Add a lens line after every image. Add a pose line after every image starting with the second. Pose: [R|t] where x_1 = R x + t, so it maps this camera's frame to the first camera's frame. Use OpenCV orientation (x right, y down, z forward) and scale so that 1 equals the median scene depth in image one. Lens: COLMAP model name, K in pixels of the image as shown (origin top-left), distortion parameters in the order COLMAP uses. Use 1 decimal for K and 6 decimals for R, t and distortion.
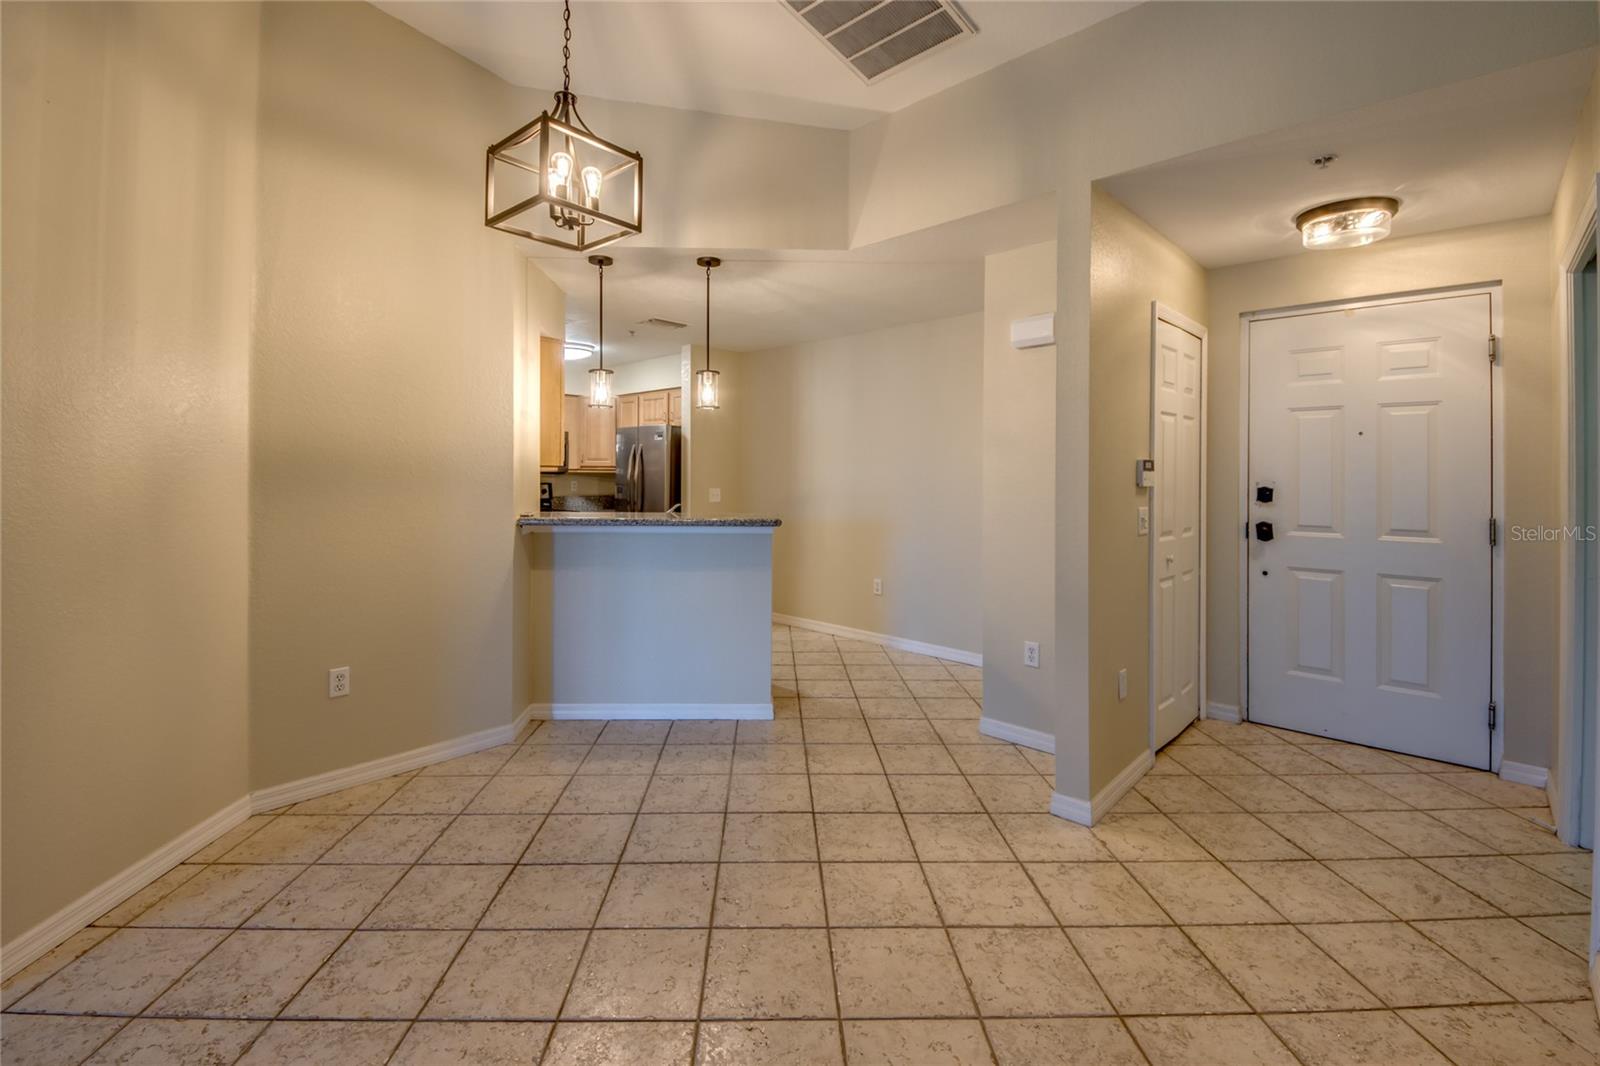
lens RADIAL K [[711.5, 0, 798.0], [0, 711.5, 471.5], [0, 0, 1]] dist [0.011720, -0.001796]
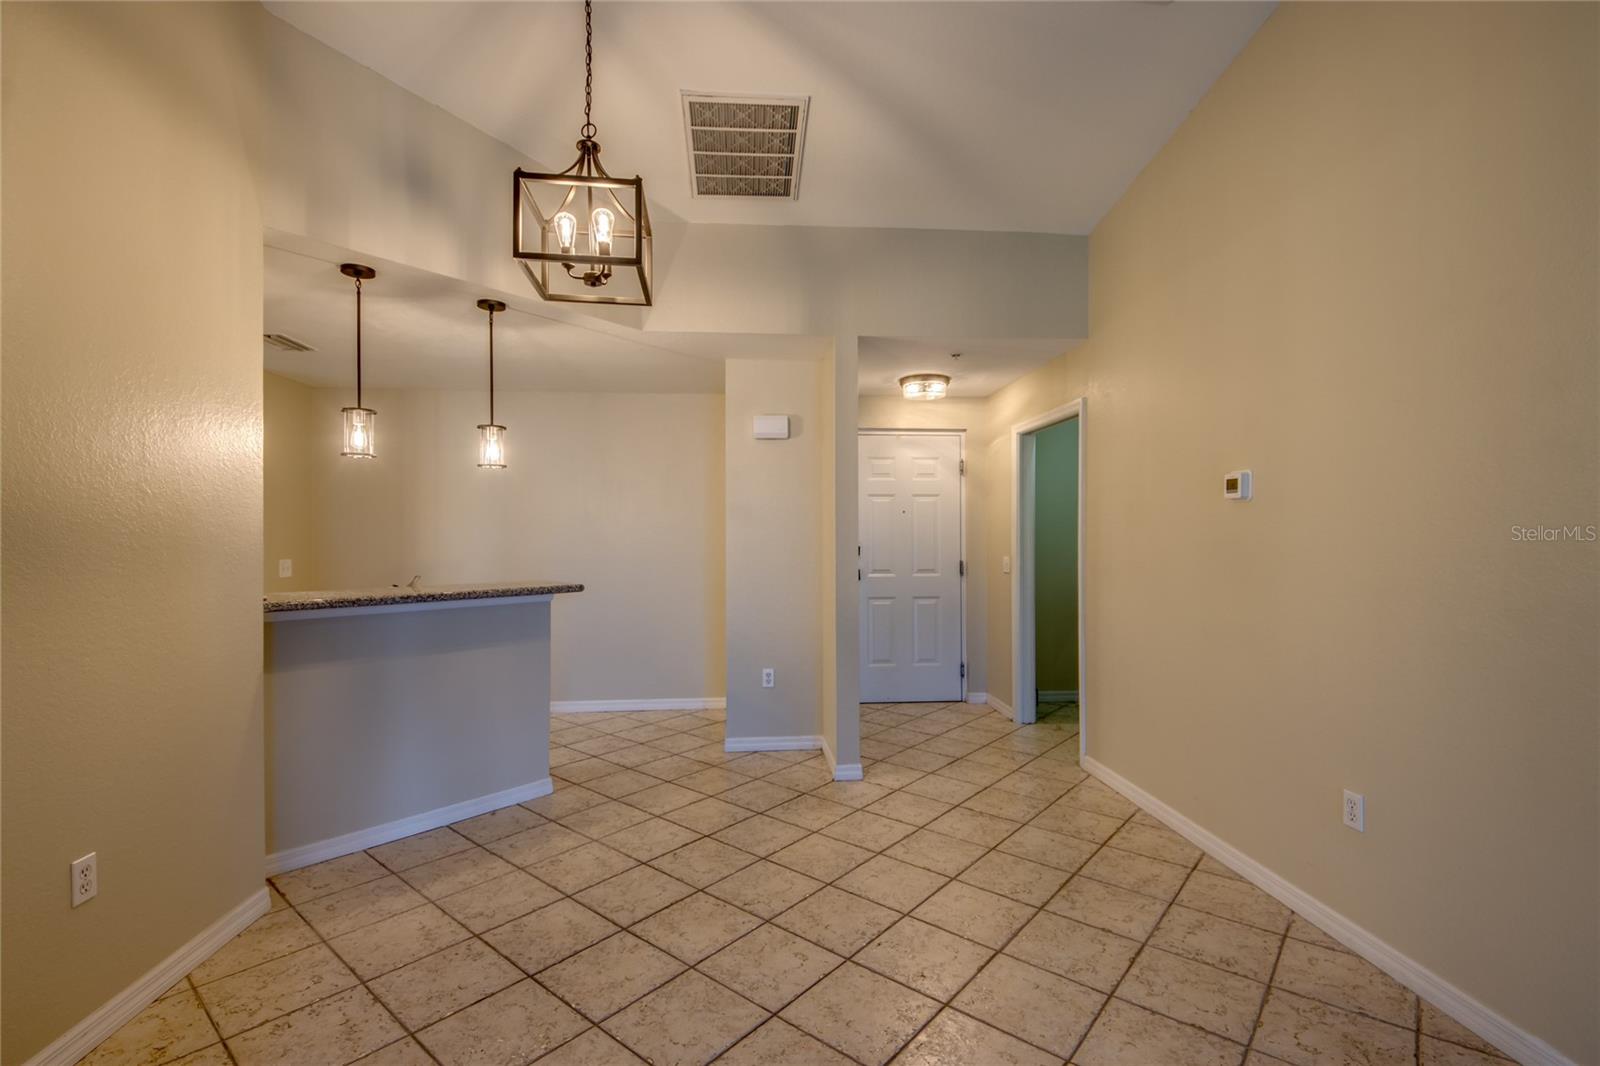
lens RADIAL K [[711.5, 0, 815.6], [0, 711.5, 538.2], [0, 0, 1]] dist [0.011720, -0.001796]
pose [[0.652014, -0.008229, 0.758163, -0.556016], [0.004380, 0.999965, 0.007087, -0.004871], [-0.758195, -0.001300, 0.652027, 0.094418]]
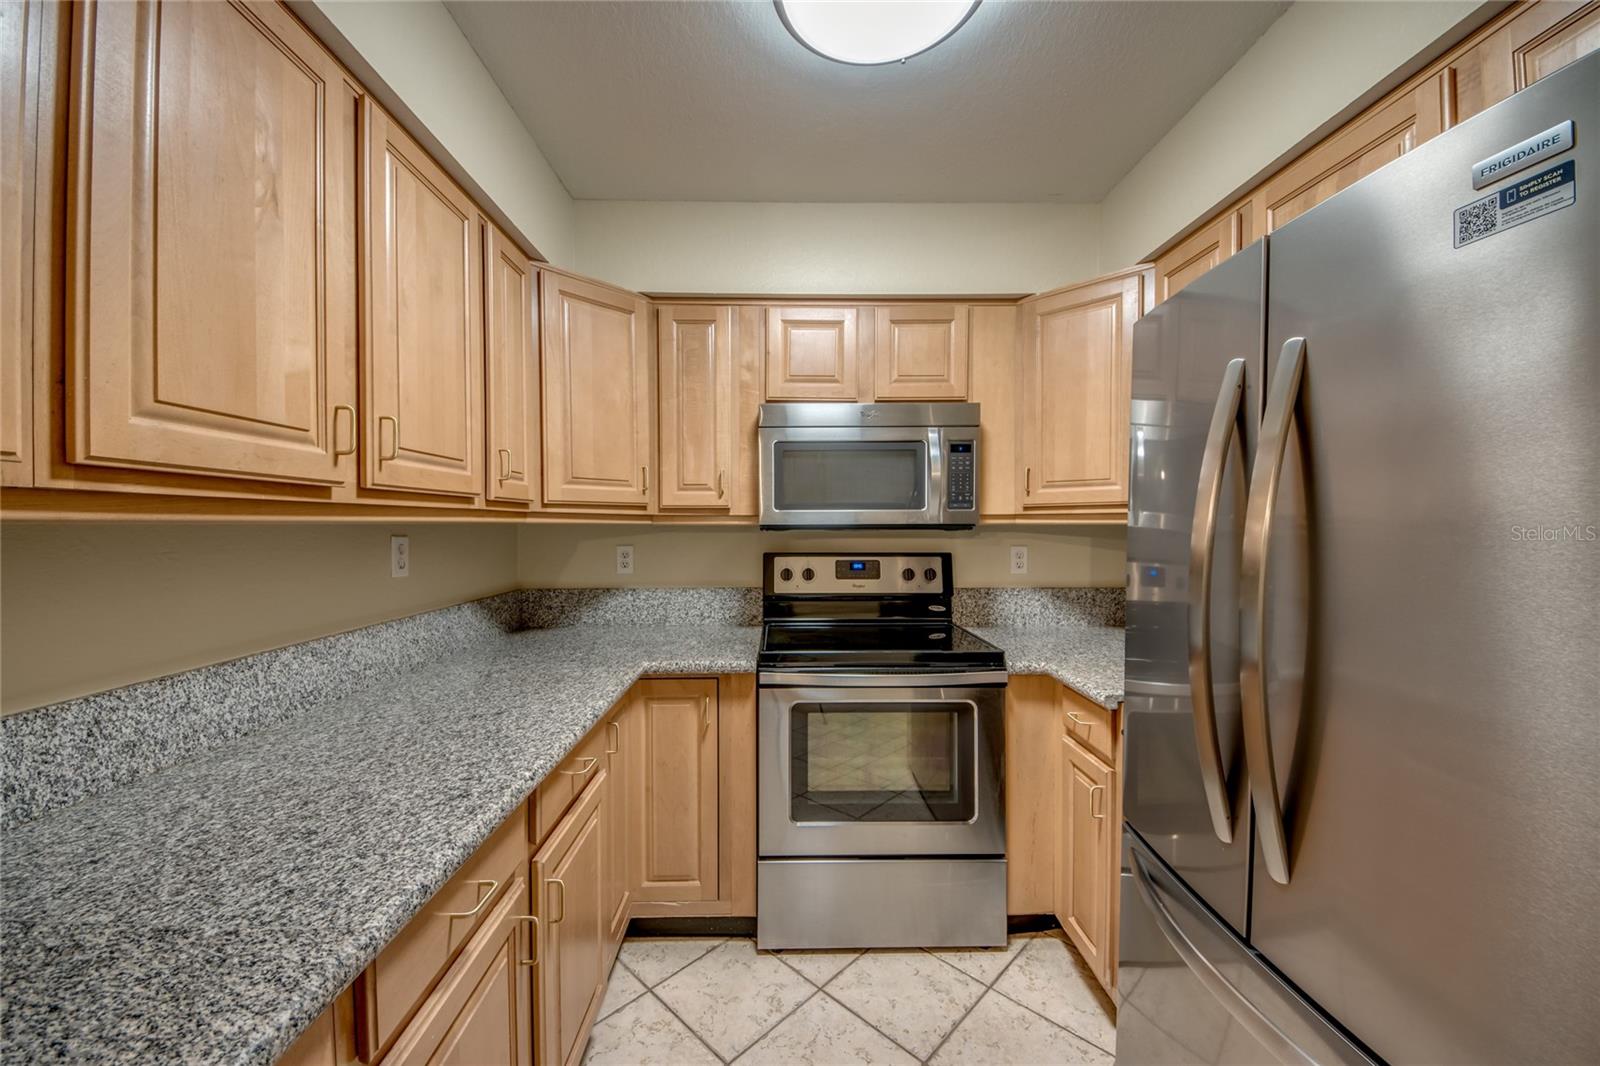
lens RADIAL K [[604.0, 0, 802.0], [0, 604.0, 534.2], [0, 0, 1]] dist [0.021861, -0.000334]
pose [[0.705988, 0.005788, -0.708201, -0.344435], [0.006947, 0.999862, 0.015097, 0.001707], [0.708190, -0.015579, 0.705850, 1.417654]]
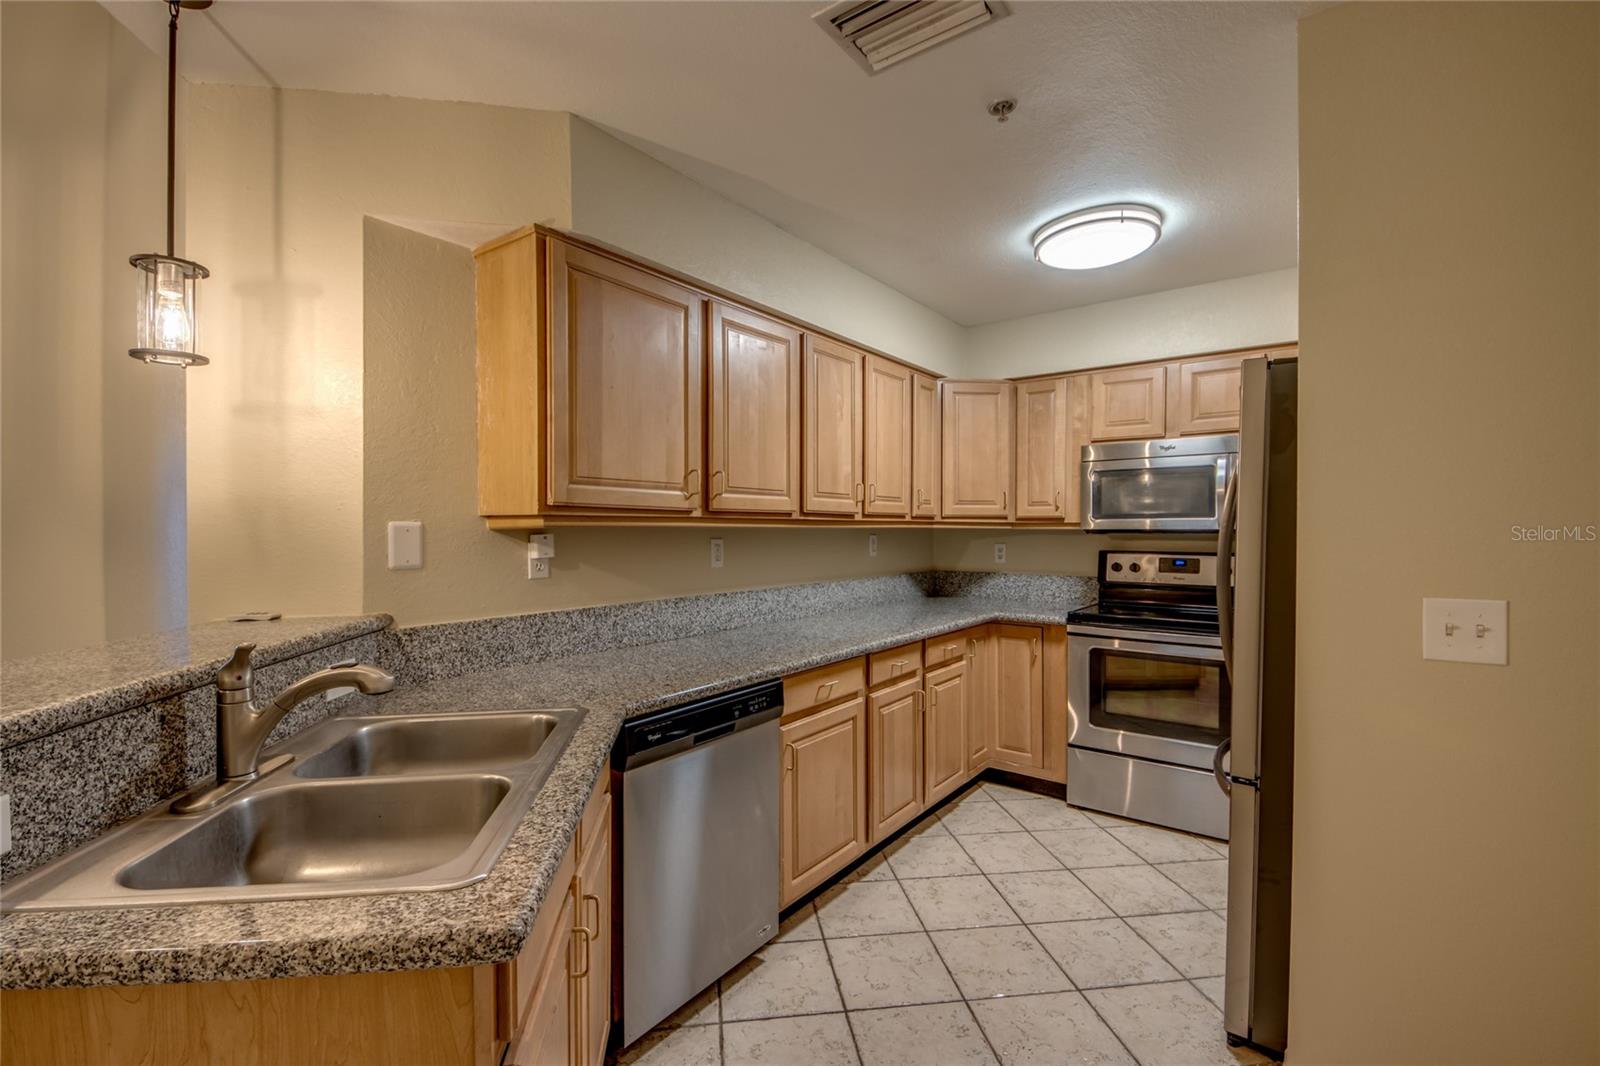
lens RADIAL K [[711.5, 0, 786.0], [0, 711.5, 533.7], [0, 0, 1]] dist [0.011720, -0.001796]
pose [[0.102348, 0.003210, -0.994743, 0.138661], [0.003631, 0.999987, 0.003600, 0.002047], [0.994742, -0.003981, 0.102335, 1.294338]]
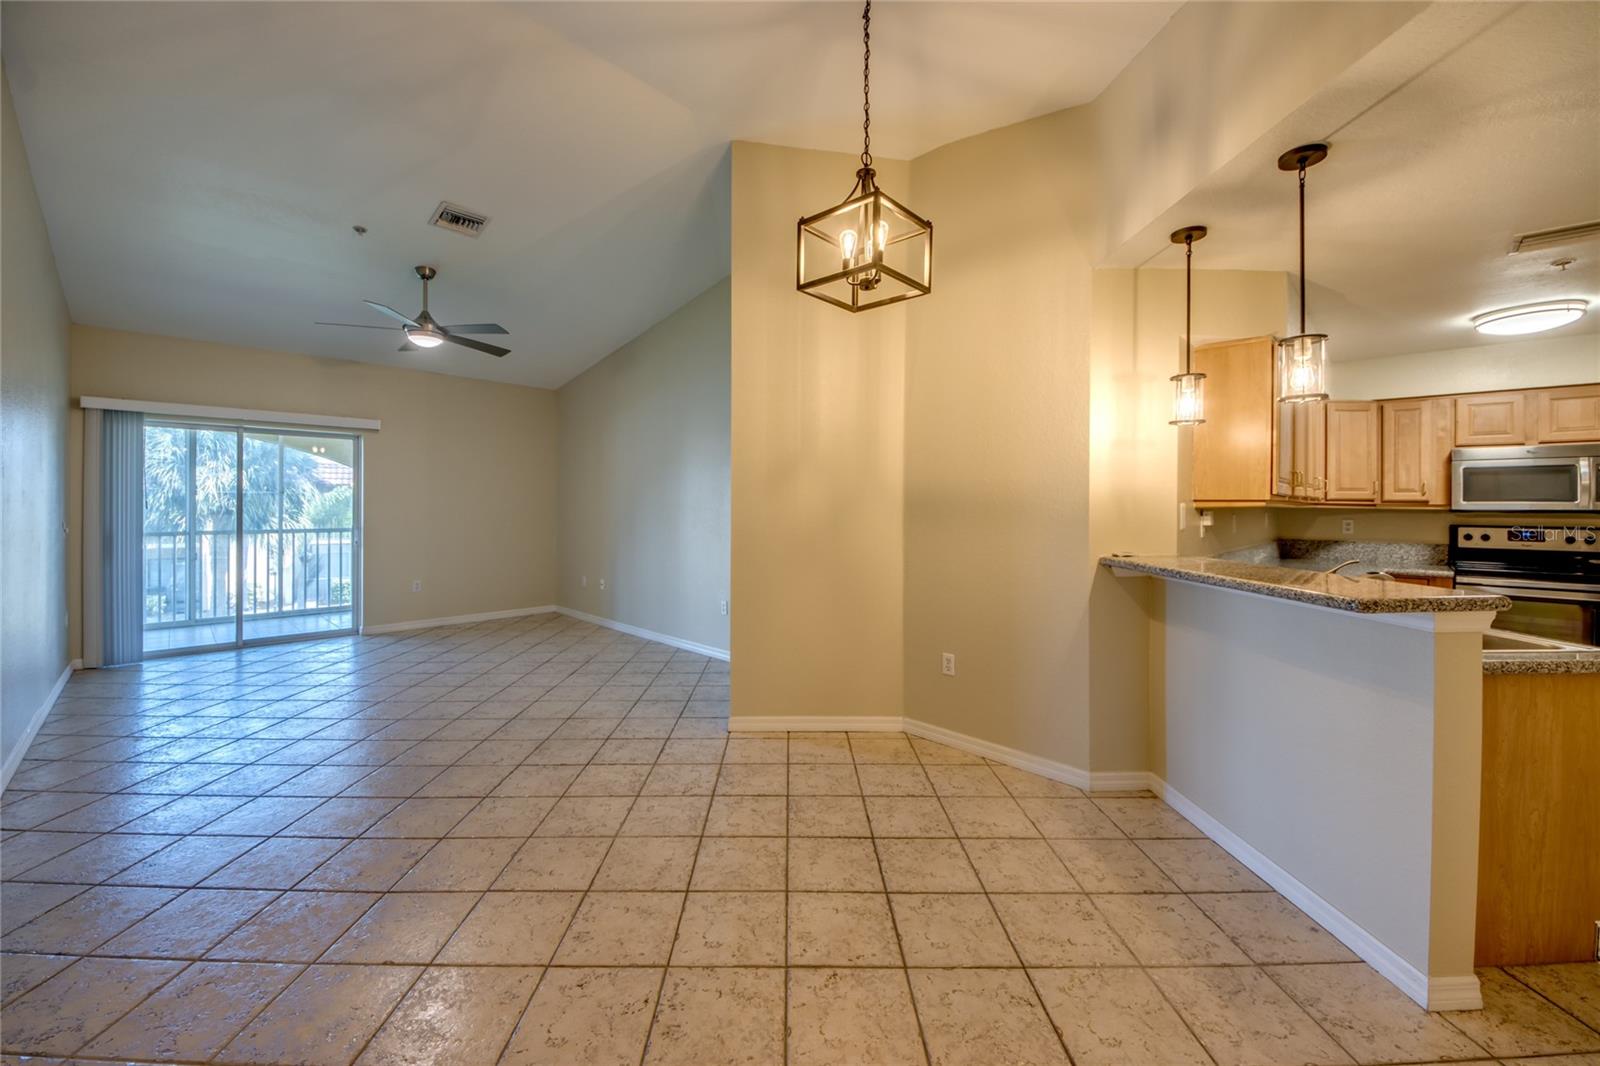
lens RADIAL K [[619.9, 0, 776.8], [0, 619.9, 504.9], [0, 0, 1]] dist [-0.009940, -0.004865]
pose [[-0.050381, -0.003789, -0.998723, 0.420938], [-0.003339, 0.999988, -0.003625, 0.000925], [0.998724, 0.003152, -0.050393, 0.590732]]
